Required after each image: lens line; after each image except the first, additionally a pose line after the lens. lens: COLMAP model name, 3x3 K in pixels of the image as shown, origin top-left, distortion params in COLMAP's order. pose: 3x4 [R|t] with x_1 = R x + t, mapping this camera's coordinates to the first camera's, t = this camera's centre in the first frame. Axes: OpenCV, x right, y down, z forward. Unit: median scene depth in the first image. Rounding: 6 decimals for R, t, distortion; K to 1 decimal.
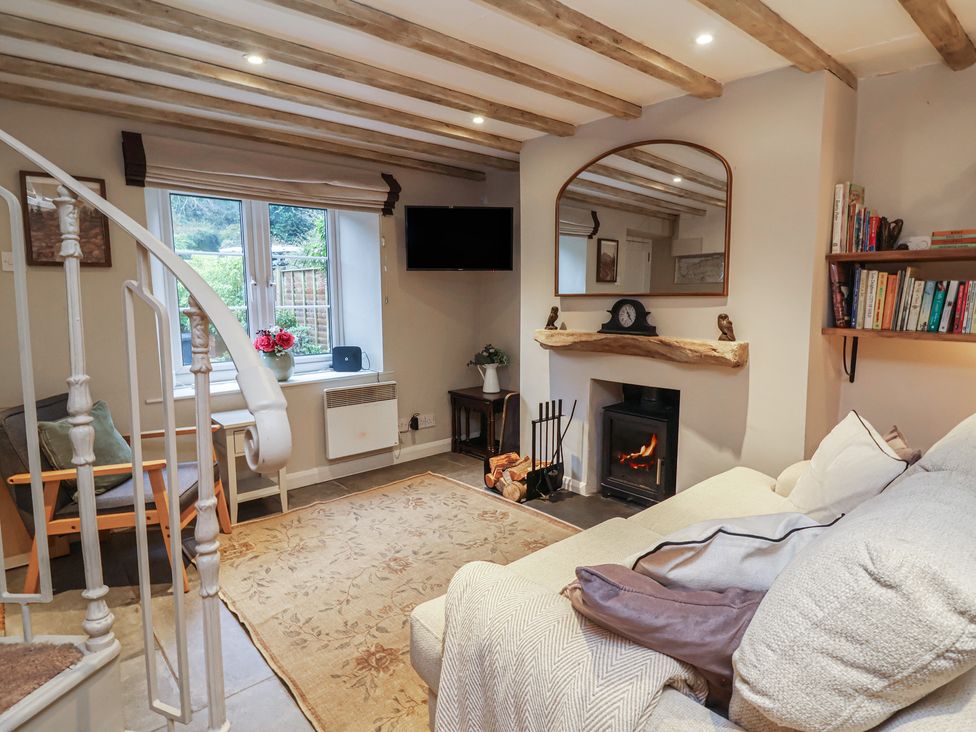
lens RADIAL K [[544.9, 0, 497.7], [0, 544.9, 363.0], [0, 0, 1]] dist [-0.012505, -0.004229]
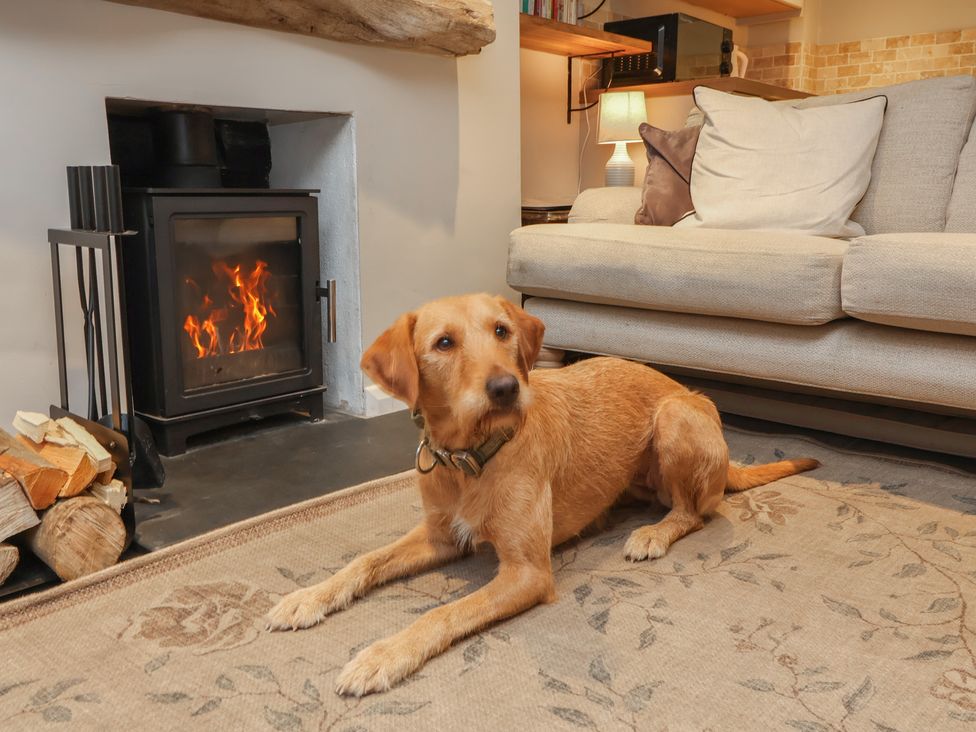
lens RADIAL K [[887.6, 0, 492.8], [0, 887.6, 362.6], [0, 0, 1]] dist [-0.000837, -0.001792]
pose [[-0.117710, -0.187141, 0.975255, -0.518253], [0.130524, 0.970647, 0.202010, 0.140542], [-0.984433, 0.151073, -0.089828, 1.171318]]
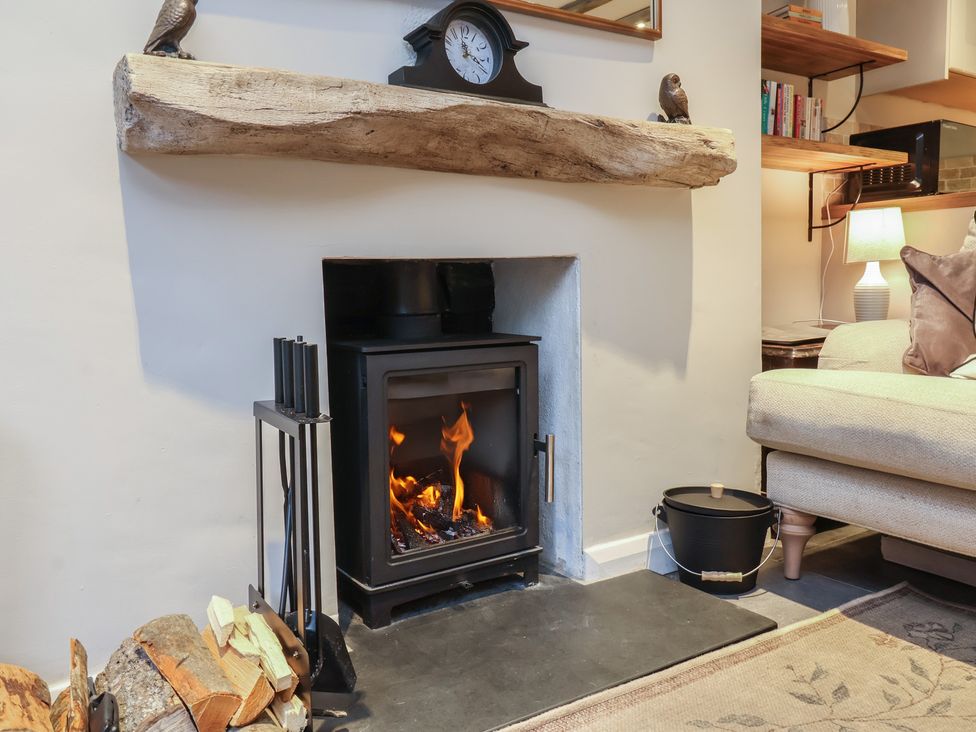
lens RADIAL K [[808.3, 0, 489.6], [0, 808.3, 357.9], [0, 0, 1]] dist [0.006273, -0.017445]
pose [[0.149824, -0.091600, 0.984460, -0.355985], [0.146796, 0.986724, 0.069470, 0.089221], [-0.977754, 0.134107, 0.161282, 1.163249]]
